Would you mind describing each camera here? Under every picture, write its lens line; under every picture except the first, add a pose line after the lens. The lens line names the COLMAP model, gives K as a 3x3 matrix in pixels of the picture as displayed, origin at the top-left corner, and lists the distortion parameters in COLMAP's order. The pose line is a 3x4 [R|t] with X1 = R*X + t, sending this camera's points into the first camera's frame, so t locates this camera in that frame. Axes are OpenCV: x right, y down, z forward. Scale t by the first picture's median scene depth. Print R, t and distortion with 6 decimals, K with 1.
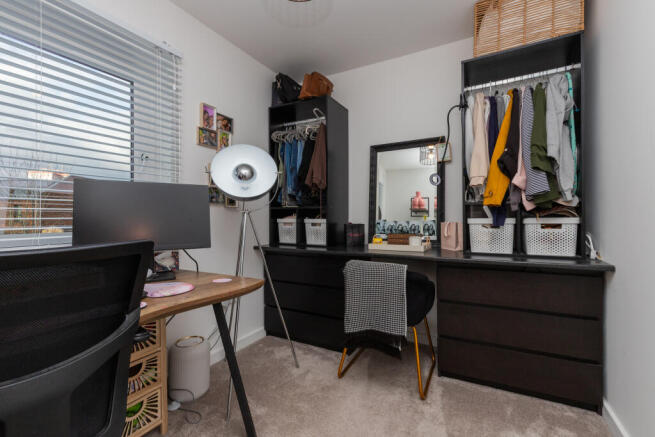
lens RADIAL K [[294.6, 0, 326.6], [0, 294.6, 217.1], [0, 0, 1]] dist [0.002010, -0.000506]
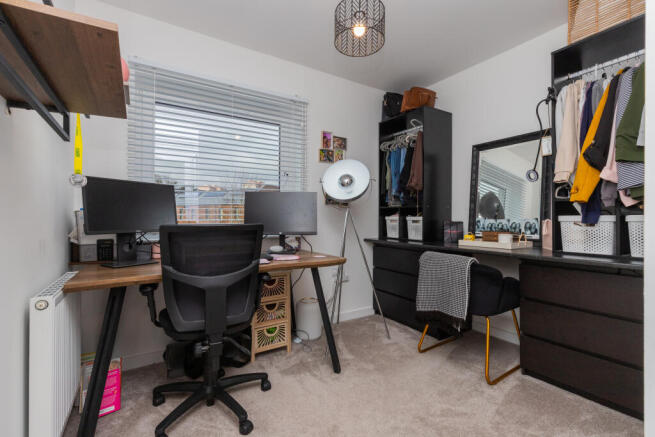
lens RADIAL K [[294.6, 0, 325.9], [0, 294.6, 217.7], [0, 0, 1]] dist [0.002010, -0.000506]
pose [[0.870763, 0.005637, -0.491672, 0.293091], [-0.004860, 0.999984, 0.002857, 0.011546], [0.491680, -0.000098, 0.870776, -0.199515]]
